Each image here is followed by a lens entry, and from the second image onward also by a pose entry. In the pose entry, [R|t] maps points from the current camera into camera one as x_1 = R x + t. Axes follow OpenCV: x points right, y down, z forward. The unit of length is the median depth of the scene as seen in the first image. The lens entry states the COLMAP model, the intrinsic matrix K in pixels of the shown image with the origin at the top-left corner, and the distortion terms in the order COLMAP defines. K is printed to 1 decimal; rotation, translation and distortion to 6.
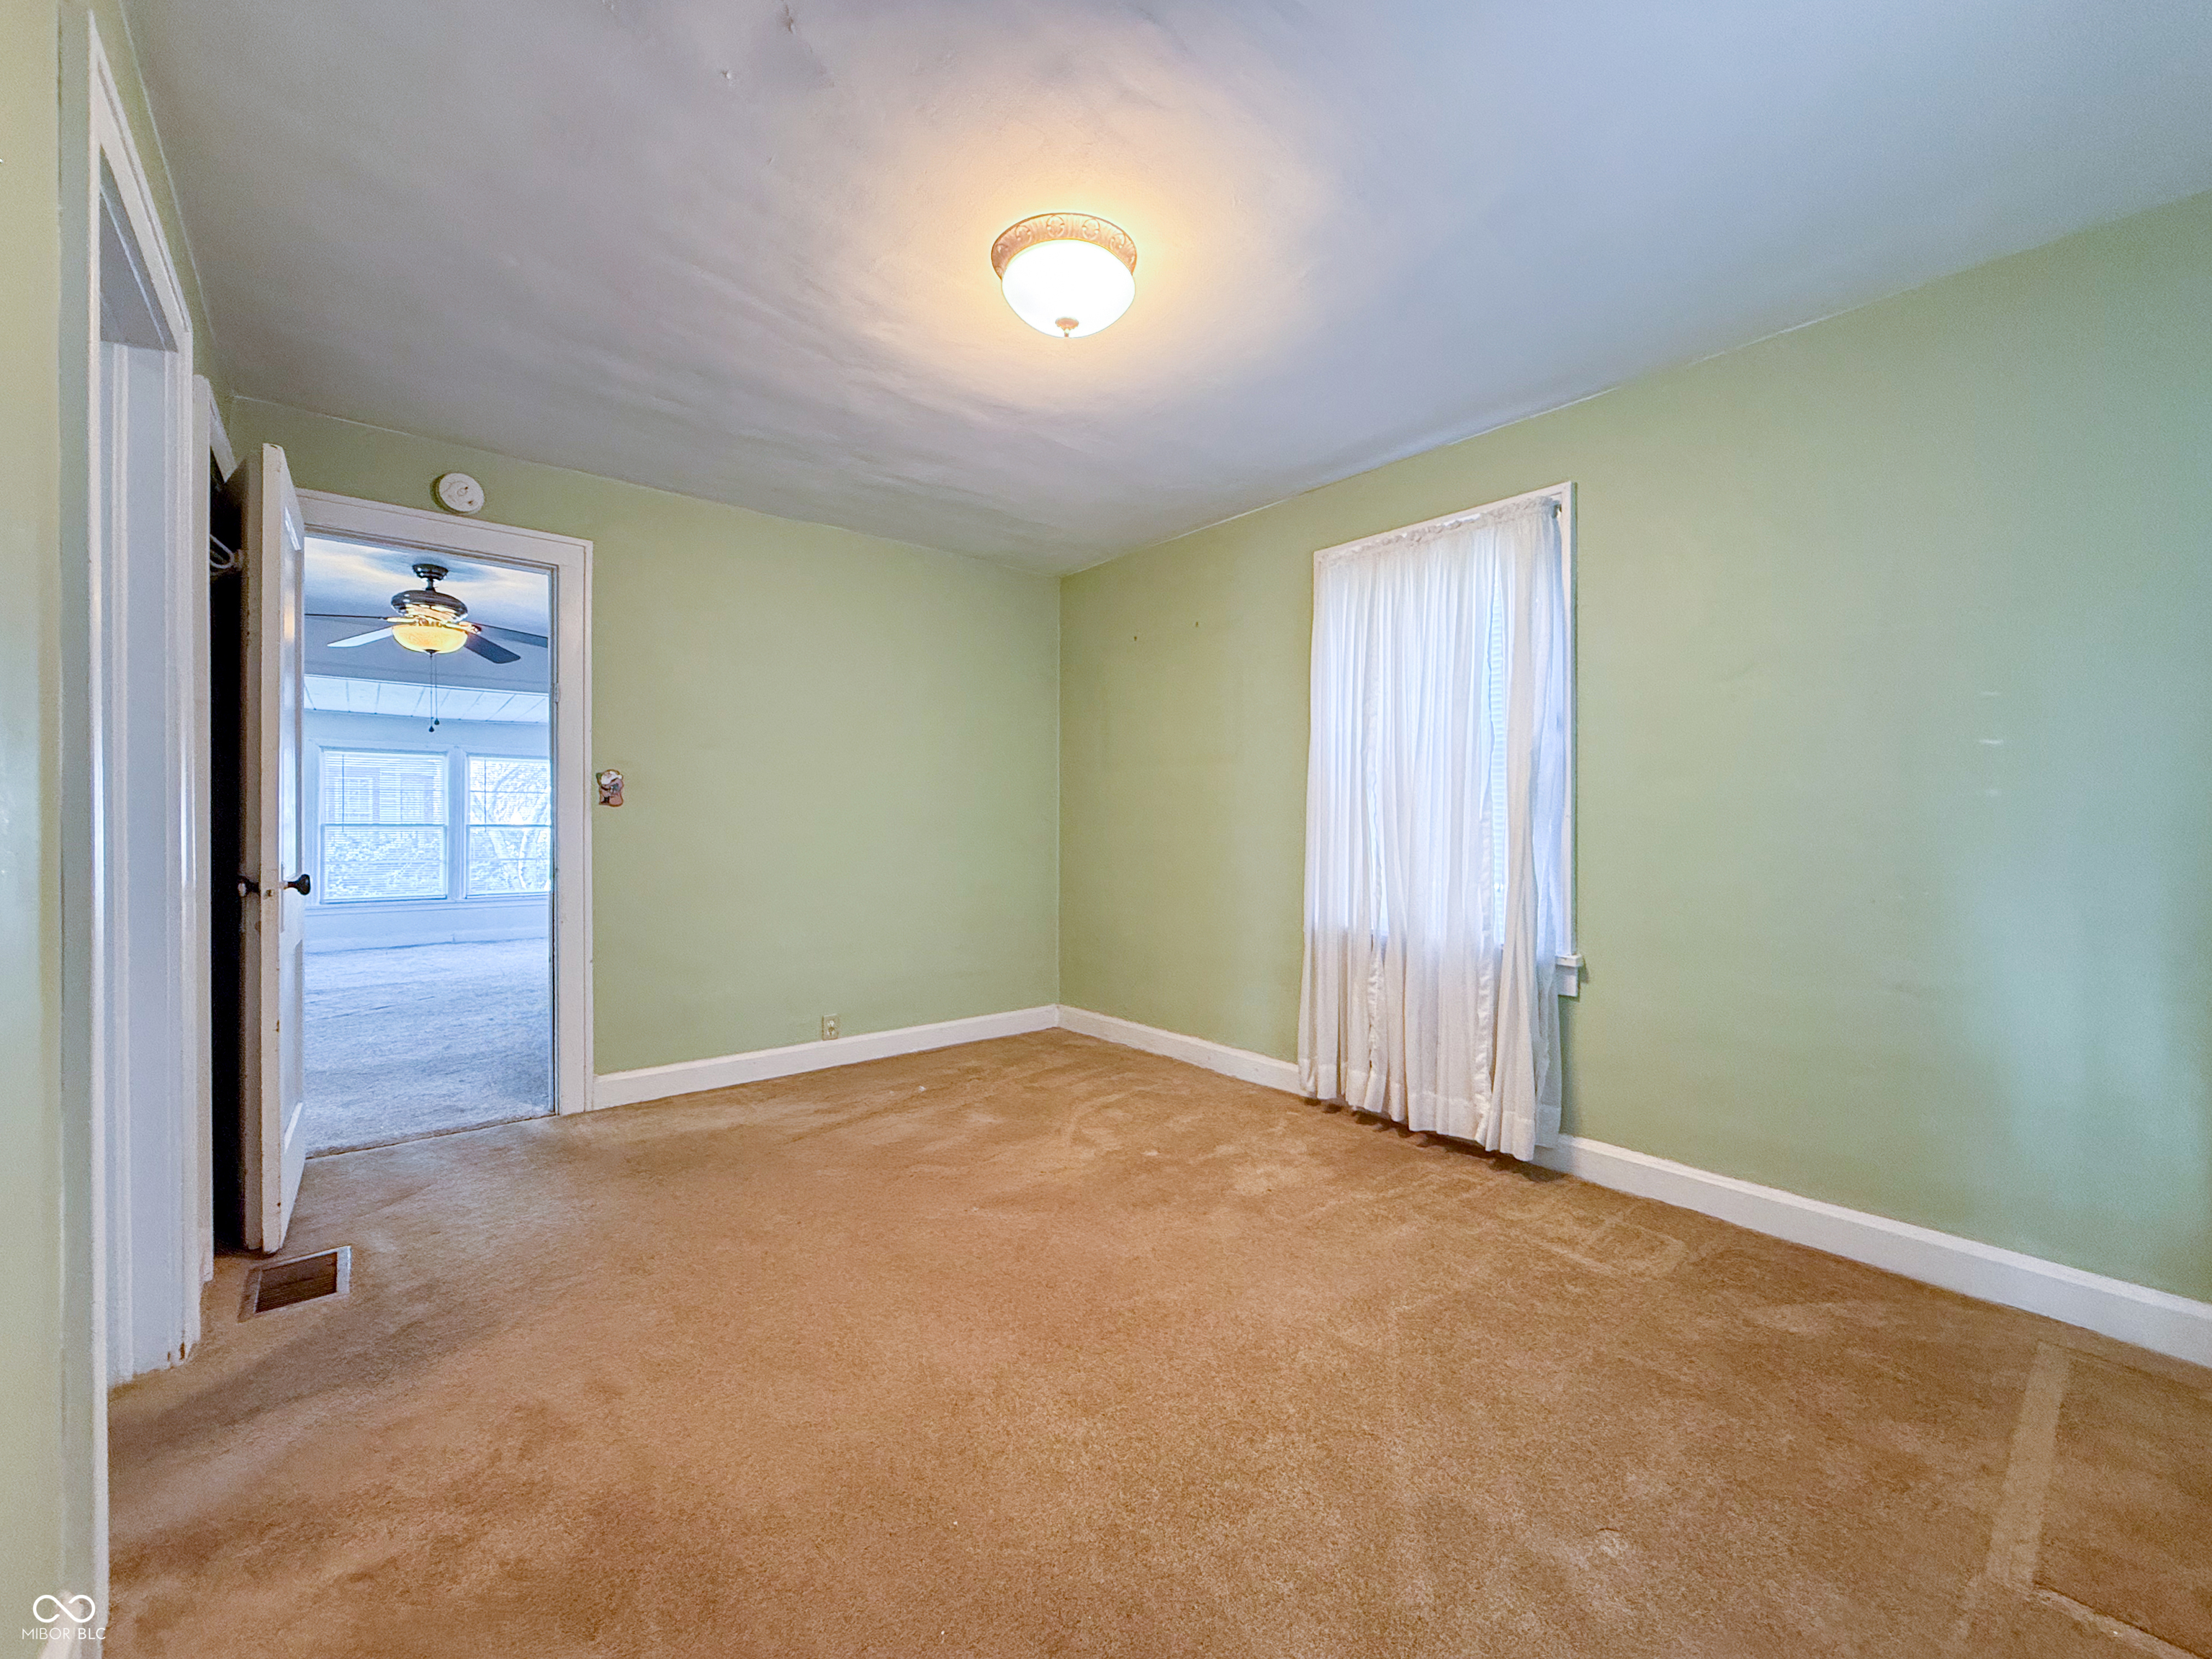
lens RADIAL K [[889.9, 0, 1103.8], [0, 889.9, 813.9], [0, 0, 1]] dist [0.000387, 0.000192]
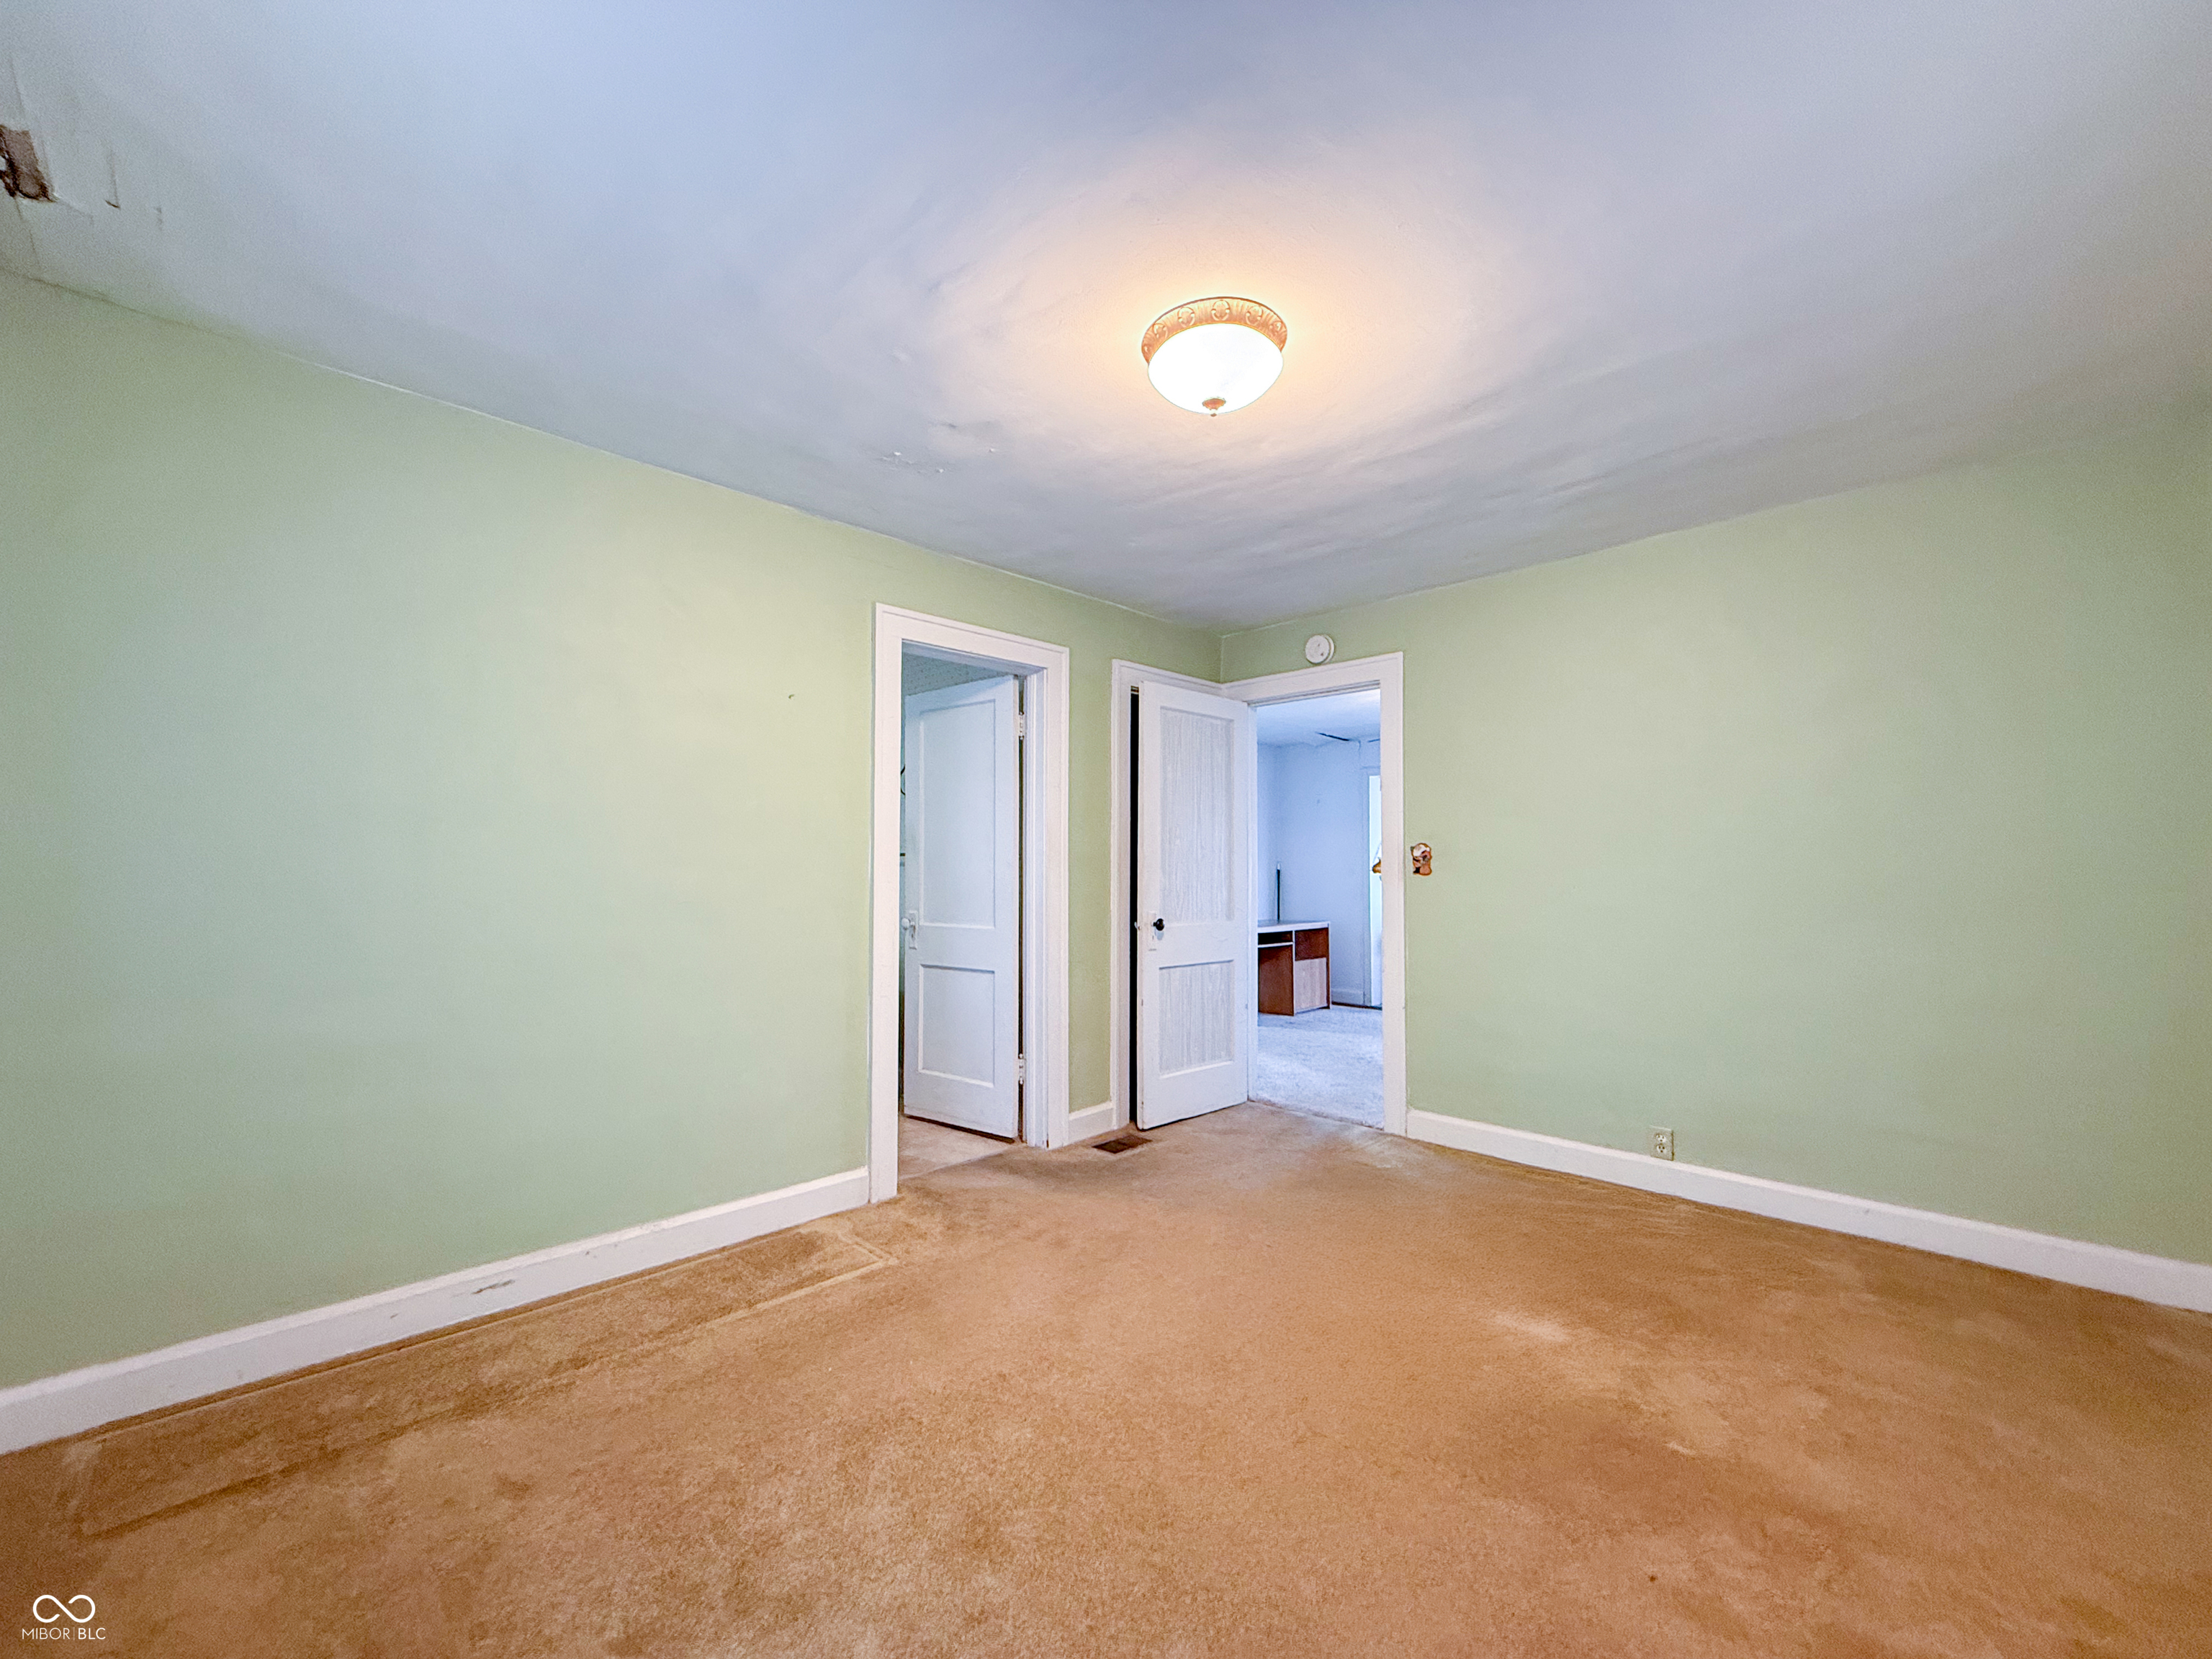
lens RADIAL K [[924.3, 0, 1097.1], [0, 924.3, 829.1], [0, 0, 1]] dist [0.001422, -0.000181]
pose [[0.079149, -0.049148, -0.995650, 0.614954], [0.009704, 0.998775, -0.048531, -0.014430], [0.996816, -0.005821, 0.079529, 0.500197]]
